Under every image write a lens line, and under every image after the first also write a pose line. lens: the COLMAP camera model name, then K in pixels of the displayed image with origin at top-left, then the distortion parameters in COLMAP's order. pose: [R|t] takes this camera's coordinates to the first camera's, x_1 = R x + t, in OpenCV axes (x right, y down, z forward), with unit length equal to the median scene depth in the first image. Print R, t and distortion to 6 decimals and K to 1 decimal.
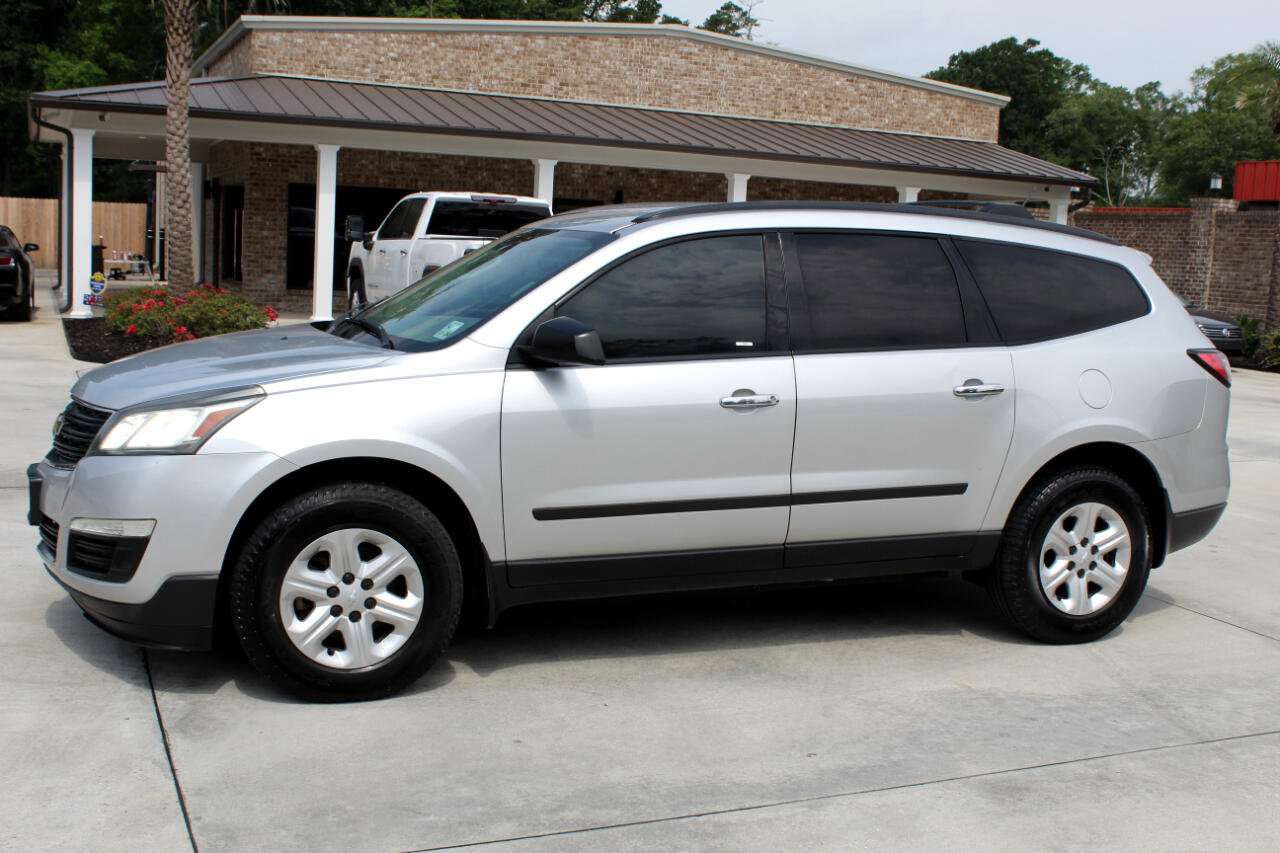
lens RADIAL K [[1394.1, 0, 640.5], [0, 1394.1, 431.2], [0, 0, 1]] dist [-0.067660, 0.000000]
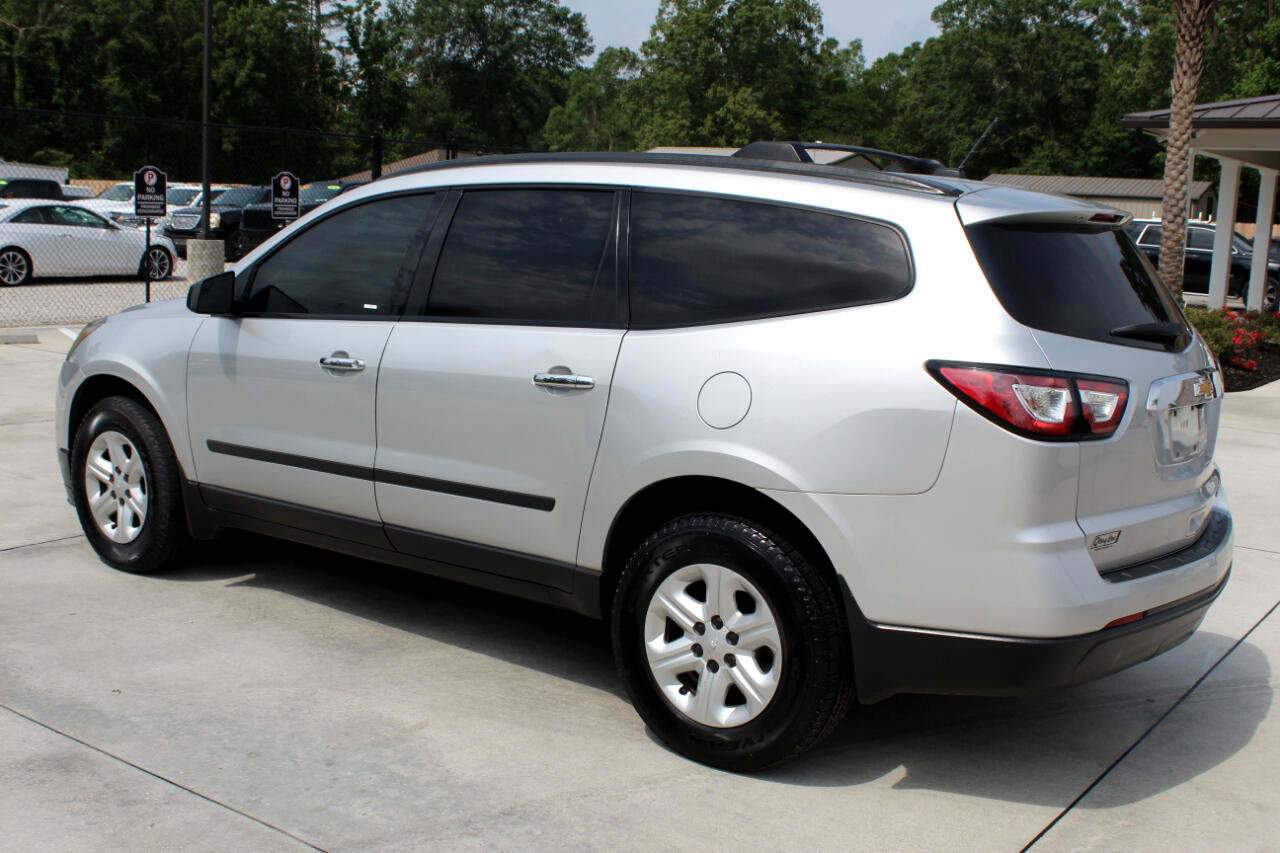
lens RADIAL K [[1394.1, 0, 638.3], [0, 1394.1, 420.3], [0, 0, 1]] dist [-0.067660, 0.000000]
pose [[0.507515, 0.101101, -0.855691, 0.873863], [-0.132363, 0.990453, 0.038518, -0.040622], [0.851416, 0.093713, 0.516052, 0.589674]]
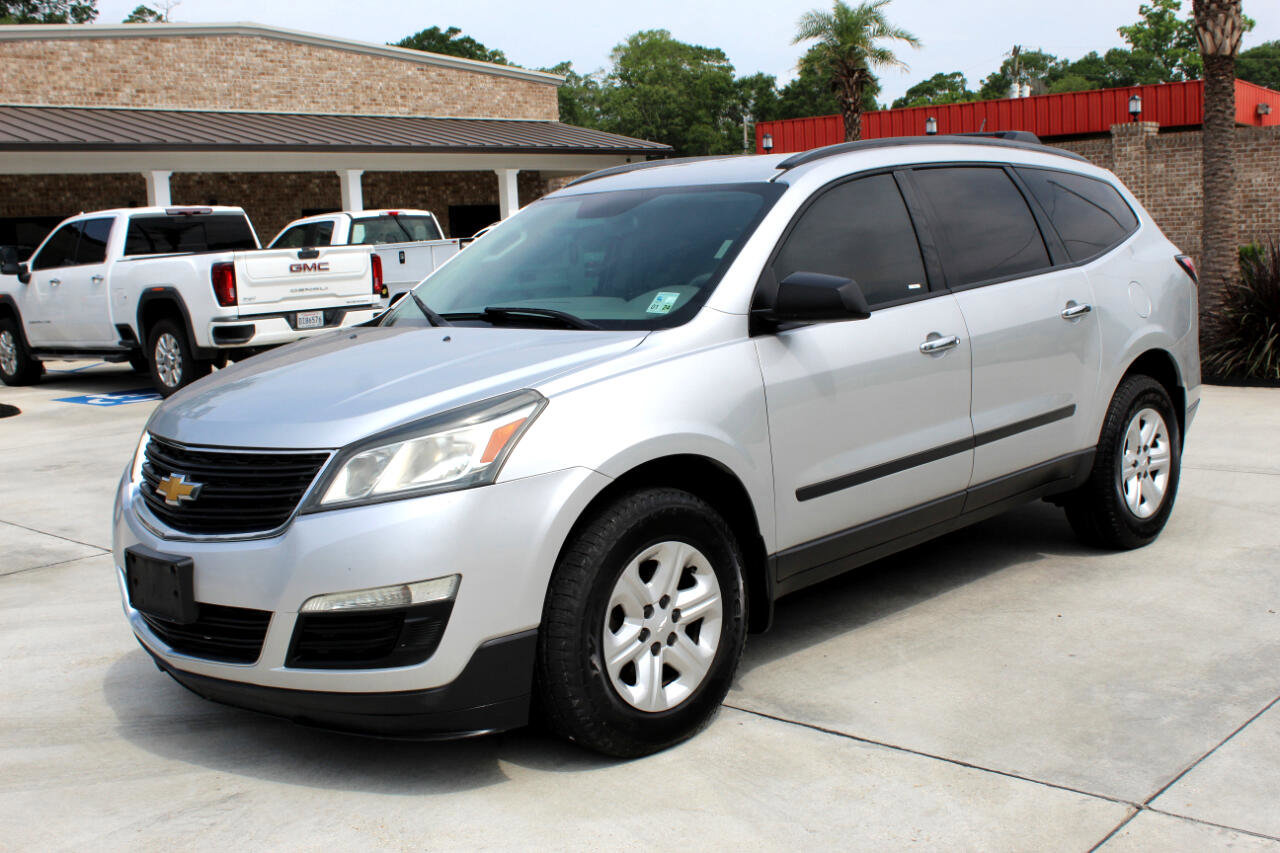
lens RADIAL K [[1394.1, 0, 637.8], [0, 1394.1, 436.0], [0, 0, 1]] dist [-0.067660, 0.000000]
pose [[0.914662, -0.149744, 0.375460, -0.568467], [0.147406, 0.988452, 0.035125, -0.019823], [-0.376384, 0.023218, 0.926173, 0.112417]]
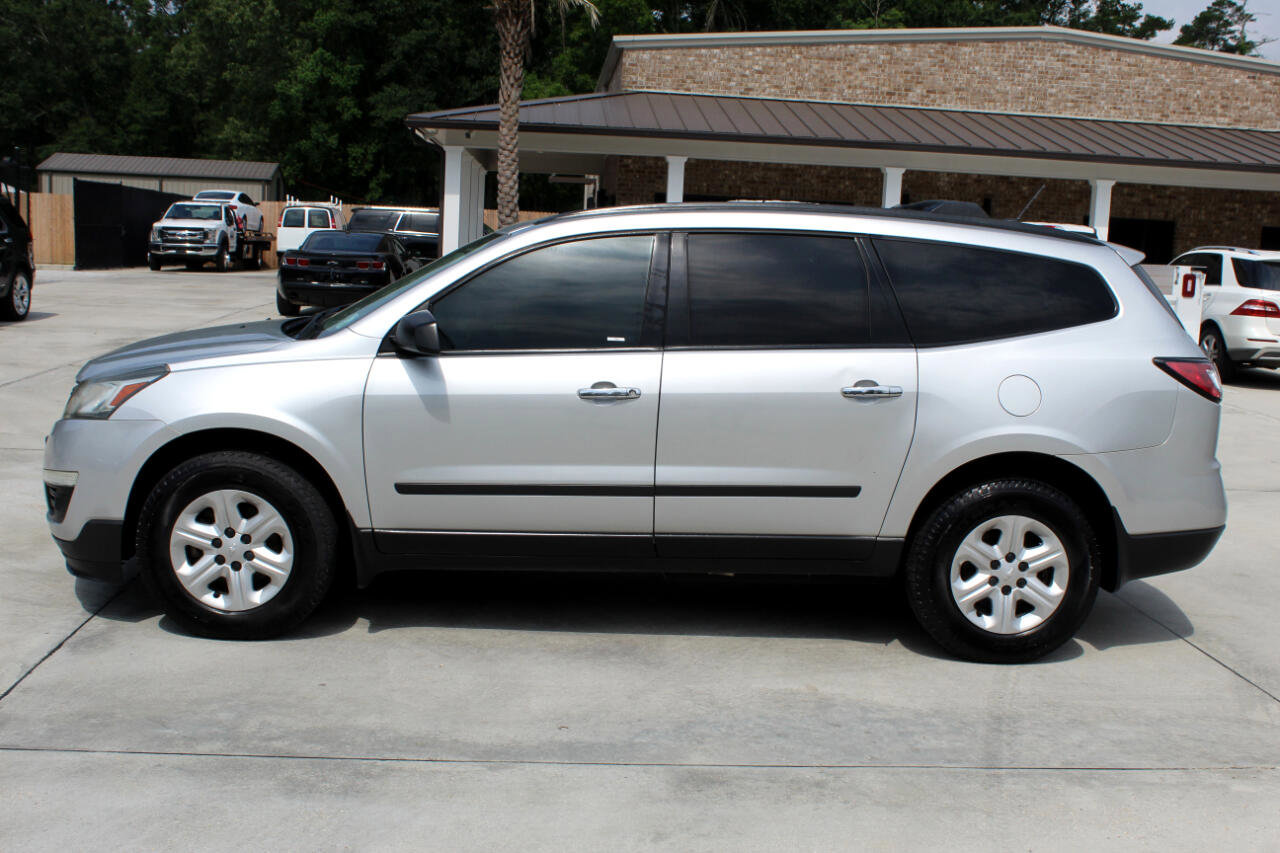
lens RADIAL K [[1394.1, 0, 643.7], [0, 1394.1, 428.2], [0, 0, 1]] dist [-0.067660, 0.000000]
pose [[0.942243, 0.040893, -0.332423, 0.391048], [-0.044035, 0.999028, -0.001920, 0.004663], [0.332022, 0.016447, 0.943128, 0.017497]]
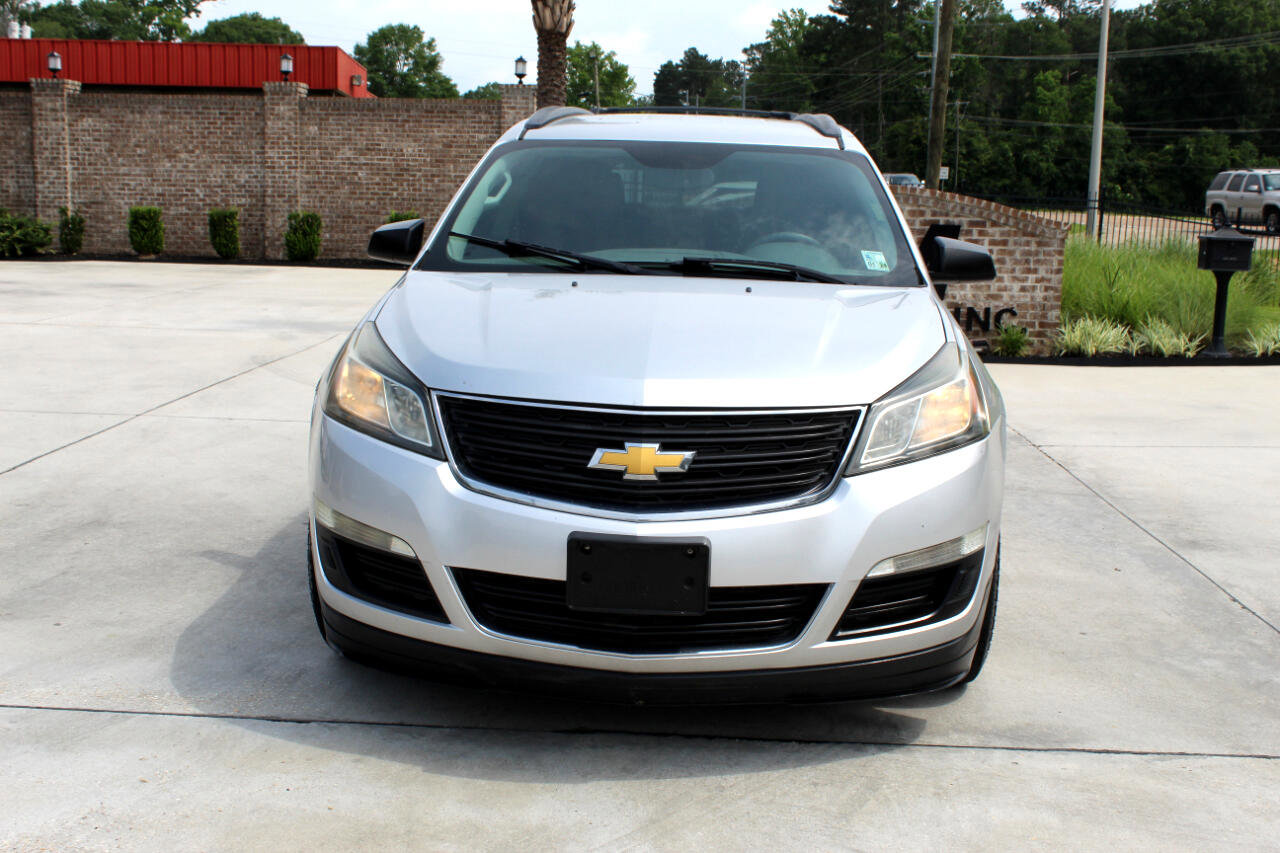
lens RADIAL K [[1394.1, 0, 639.8], [0, 1394.1, 436.0], [0, 0, 1]] dist [-0.067660, 0.000000]
pose [[0.432664, -0.197915, 0.879563, -0.864082], [0.114831, 0.979758, 0.163975, -0.106999], [-0.894213, 0.030055, 0.446633, 0.618328]]
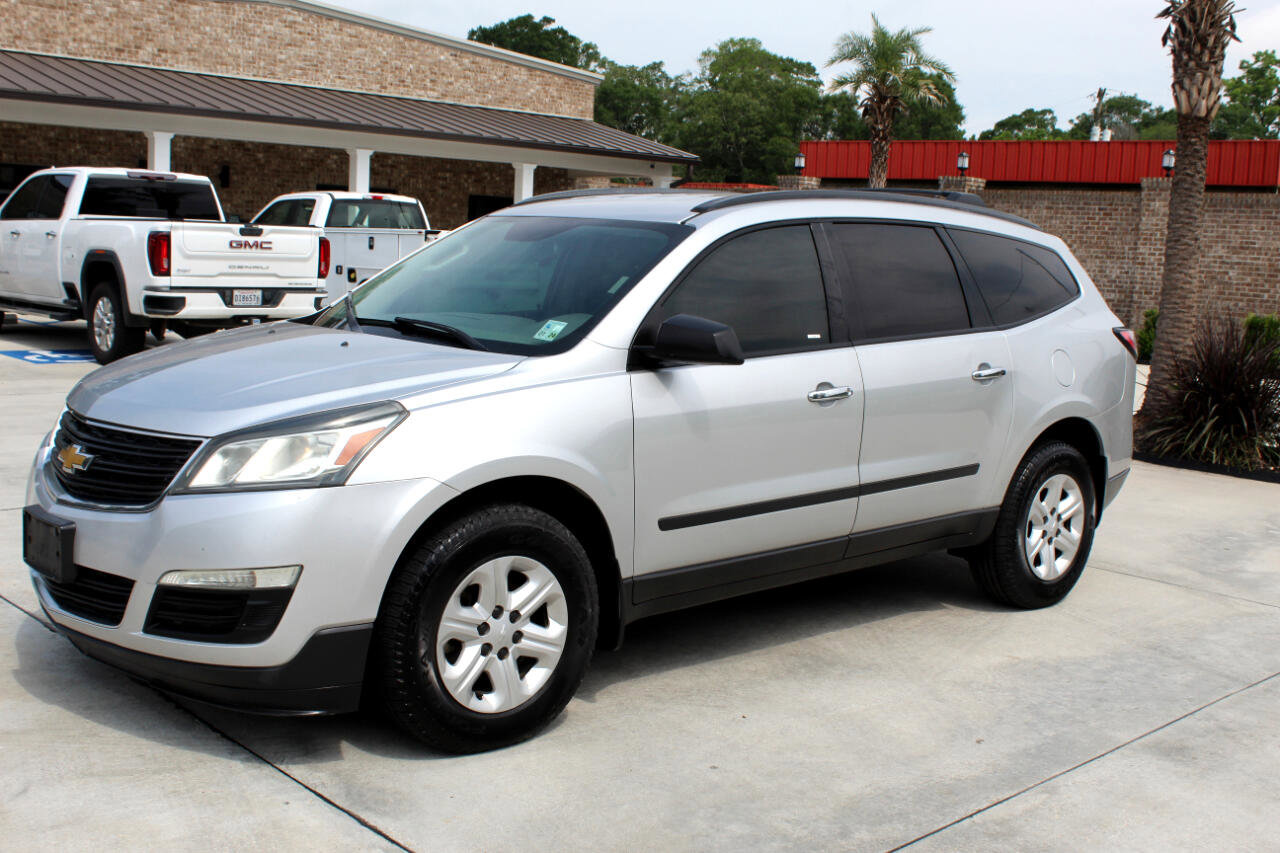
lens RADIAL K [[1394.1, 0, 638.2], [0, 1394.1, 431.5], [0, 0, 1]] dist [-0.067660, 0.000000]
pose [[0.941059, -0.050806, 0.334406, -0.330252], [0.044473, 0.998657, 0.026572, -0.023705], [-0.335307, -0.010134, 0.942054, 0.098904]]
